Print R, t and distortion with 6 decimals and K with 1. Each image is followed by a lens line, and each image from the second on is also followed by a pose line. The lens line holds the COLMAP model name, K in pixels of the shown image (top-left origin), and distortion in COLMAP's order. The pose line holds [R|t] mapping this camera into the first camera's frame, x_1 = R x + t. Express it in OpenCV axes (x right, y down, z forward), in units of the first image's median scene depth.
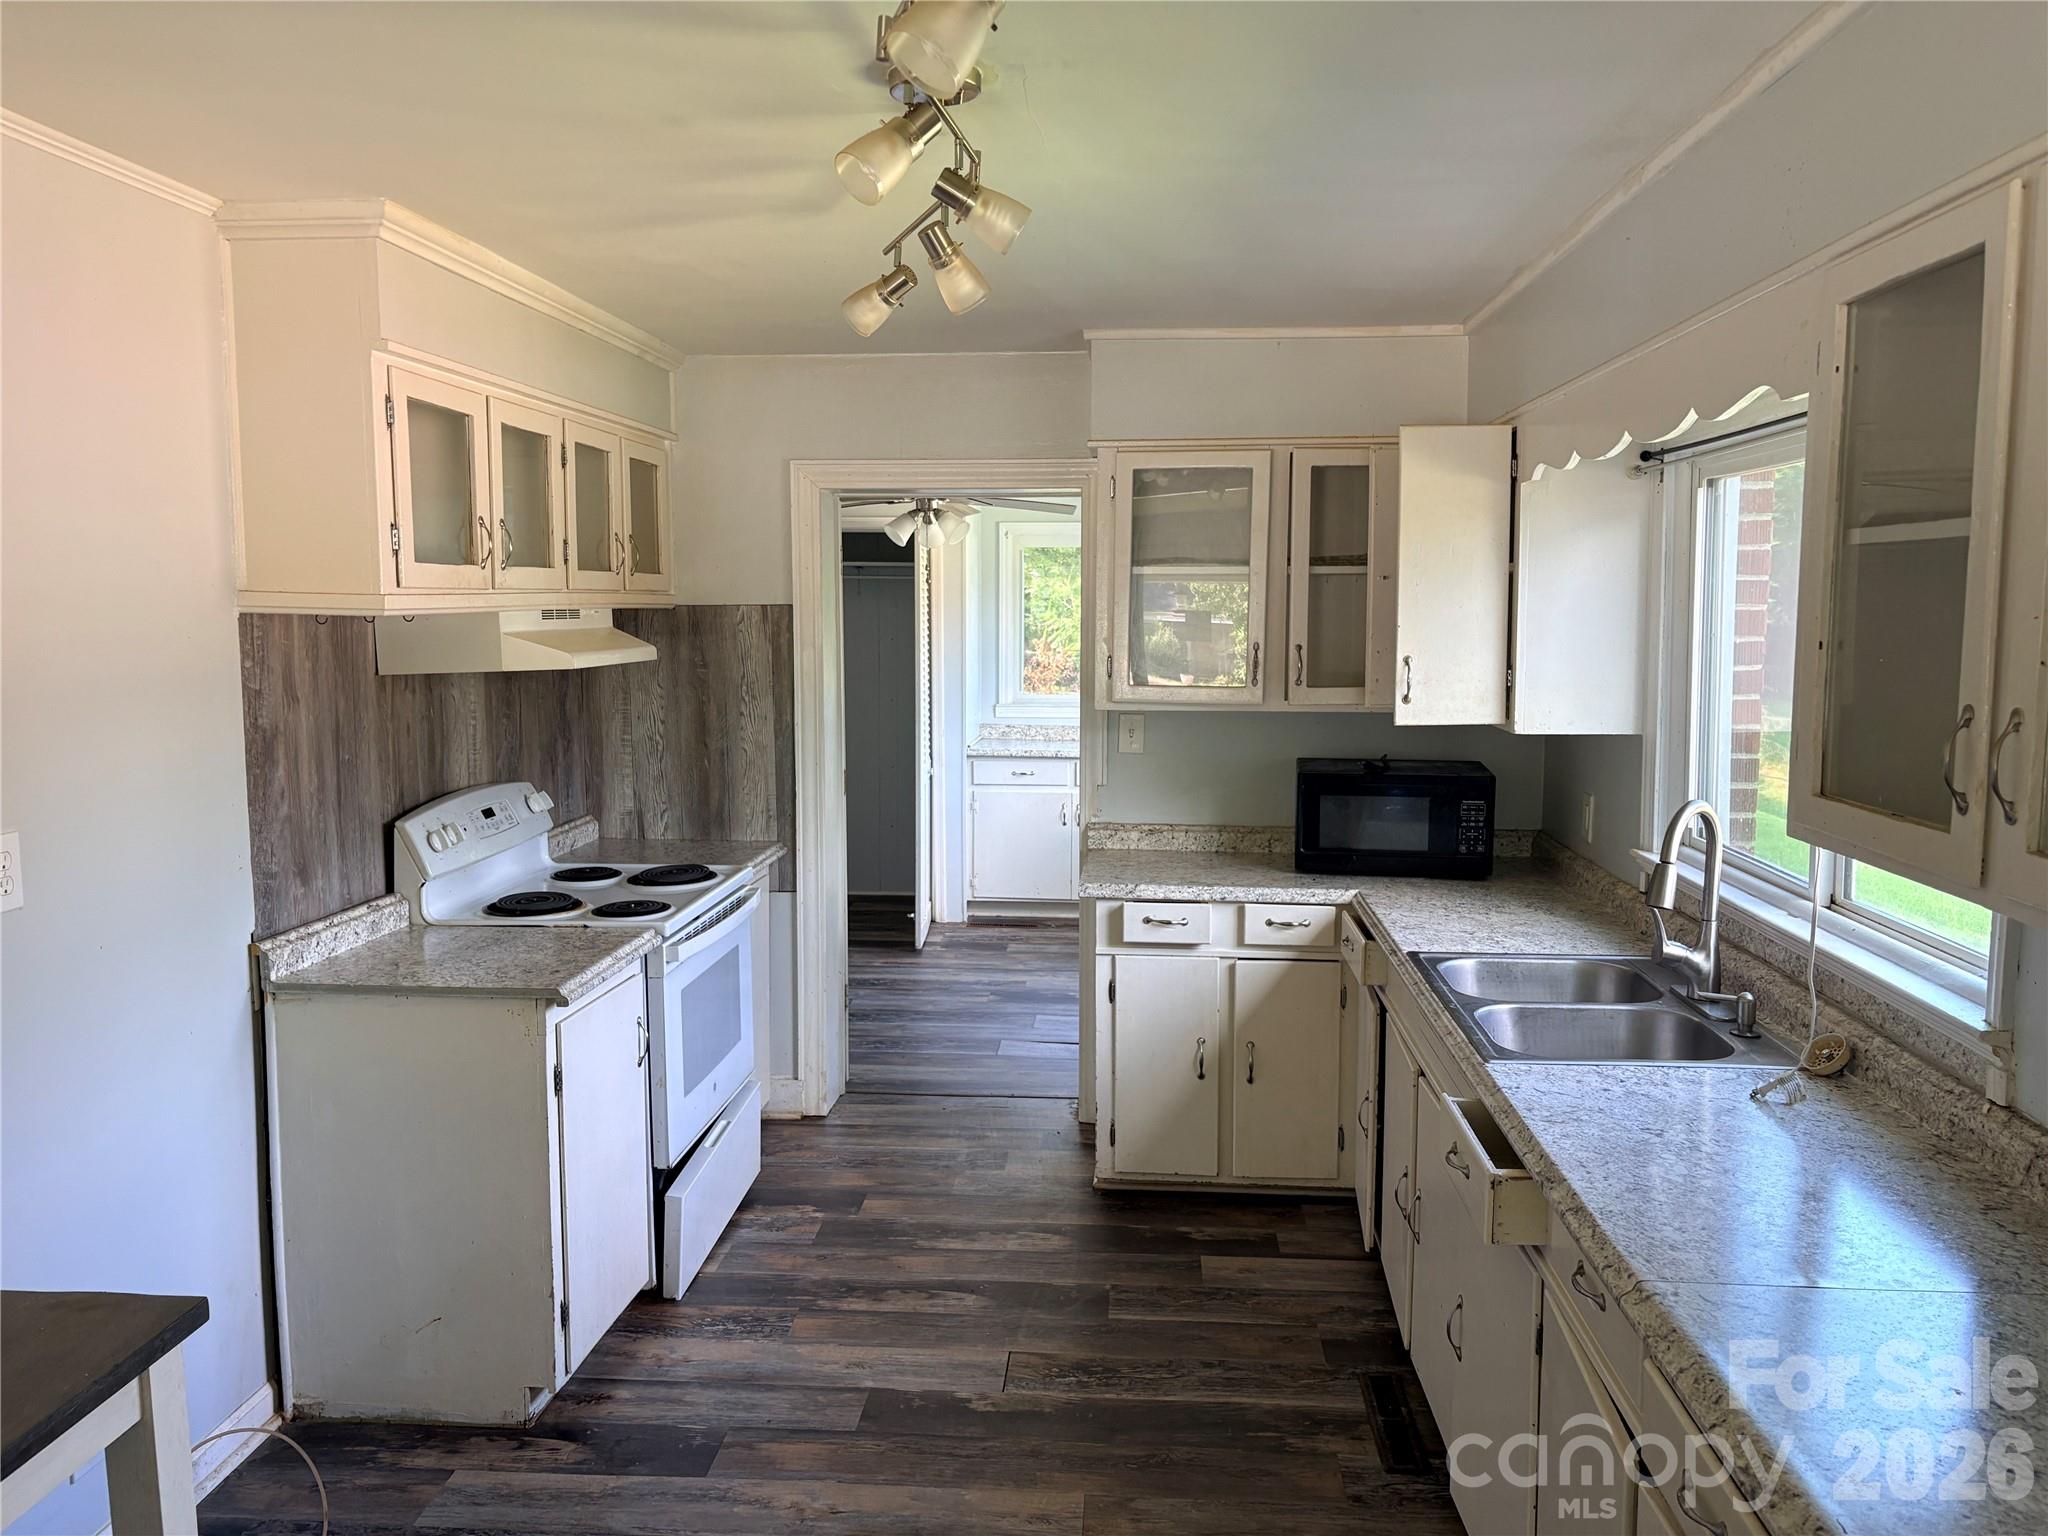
lens RADIAL K [[1582.9, 0, 1029.0], [0, 1582.9, 774.2], [0, 0, 1]] dist [0.048803, -0.006477]
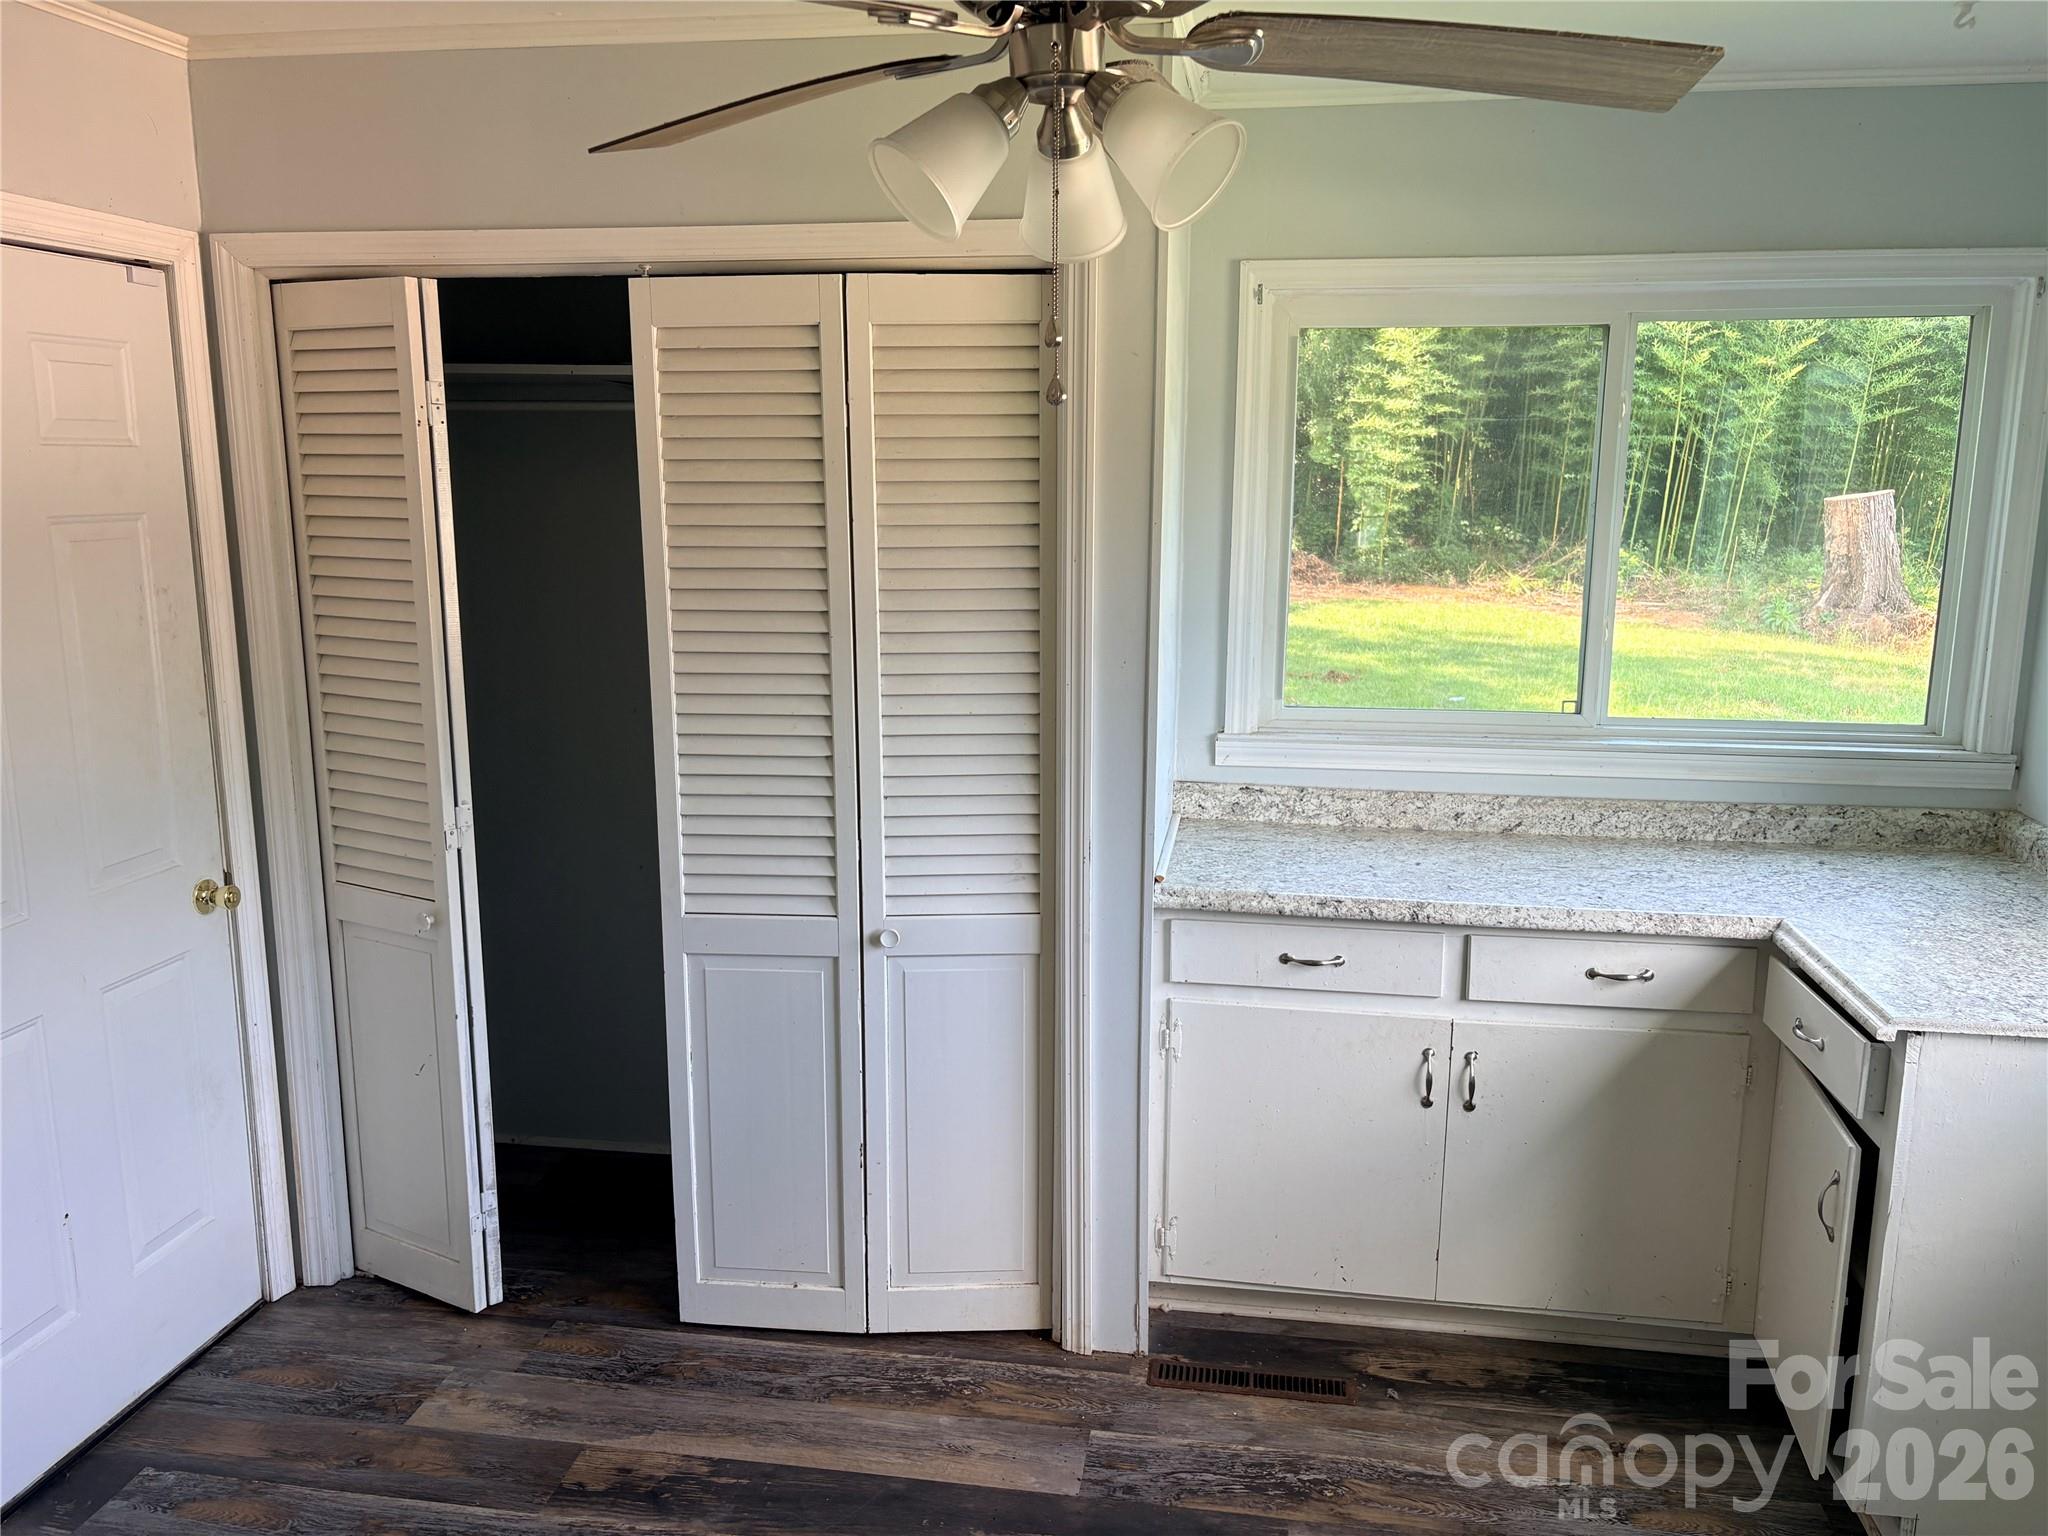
lens RADIAL K [[1582.9, 0, 1022.2], [0, 1582.9, 767.3], [0, 0, 1]] dist [0.048803, -0.006477]
pose [[0.996976, 0.014764, -0.076293, -0.041697], [-0.007606, 0.995612, 0.093272, -0.077283], [0.077335, -0.092410, 0.992713, 0.637832]]
